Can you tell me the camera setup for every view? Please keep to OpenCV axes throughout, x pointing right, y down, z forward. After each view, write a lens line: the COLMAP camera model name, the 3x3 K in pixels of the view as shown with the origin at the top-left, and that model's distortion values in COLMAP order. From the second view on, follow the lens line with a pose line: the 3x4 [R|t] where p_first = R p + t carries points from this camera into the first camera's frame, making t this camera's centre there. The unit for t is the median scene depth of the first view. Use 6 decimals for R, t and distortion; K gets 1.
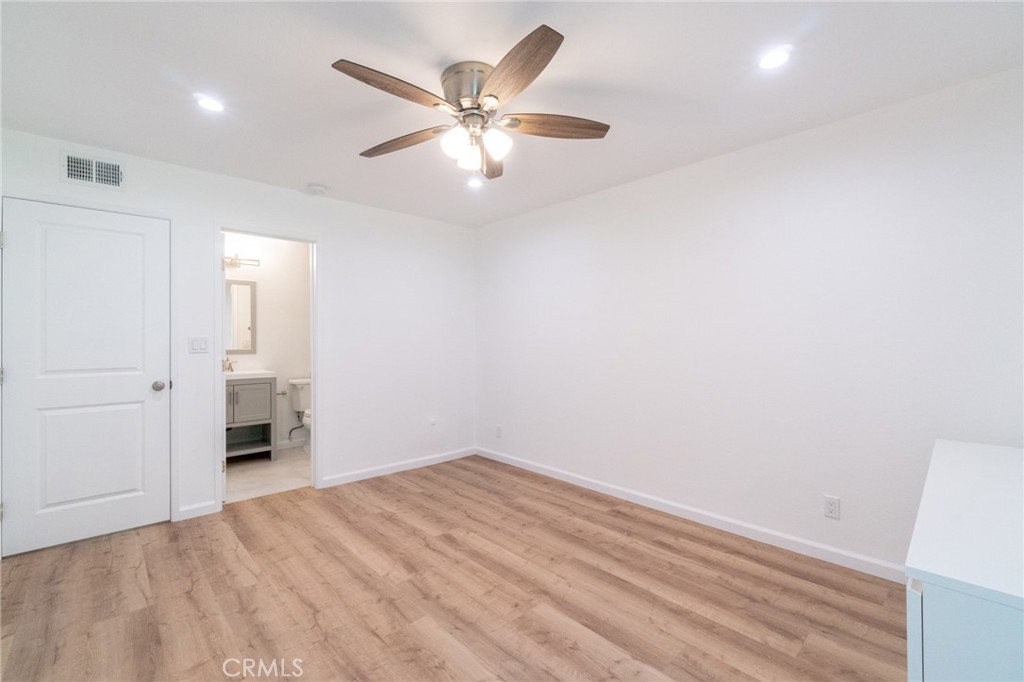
lens RADIAL K [[452.8, 0, 511.6], [0, 452.8, 348.7], [0, 0, 1]] dist [-0.001321, -0.000167]
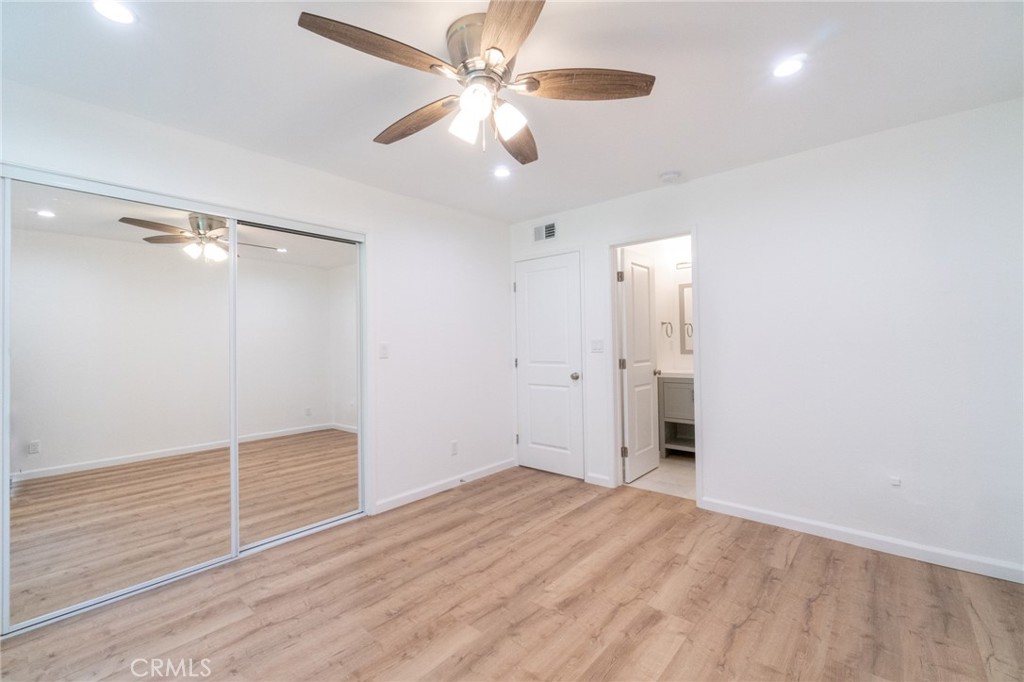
lens RADIAL K [[440.1, 0, 486.5], [0, 440.1, 344.4], [0, 0, 1]] dist [0.001495, 0.000604]
pose [[0.064699, 0.004073, -0.997897, 0.536904], [-0.002972, 0.999988, 0.003888, -0.017022], [0.997900, 0.002714, 0.064710, 0.689684]]
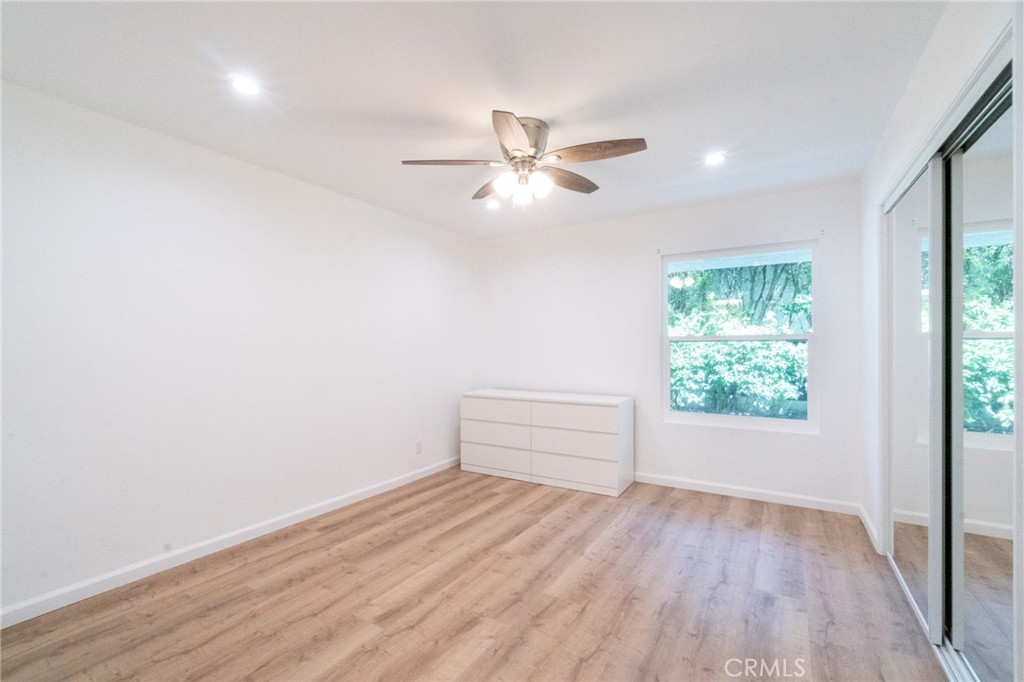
lens RADIAL K [[452.8, 0, 511.6], [0, 452.8, 348.7], [0, 0, 1]] dist [-0.001321, -0.000167]
pose [[-0.283223, 0.000691, 0.959054, -0.901952], [0.023739, 0.999698, 0.006291, -0.017037], [-0.958760, 0.024548, -0.283154, 1.002250]]
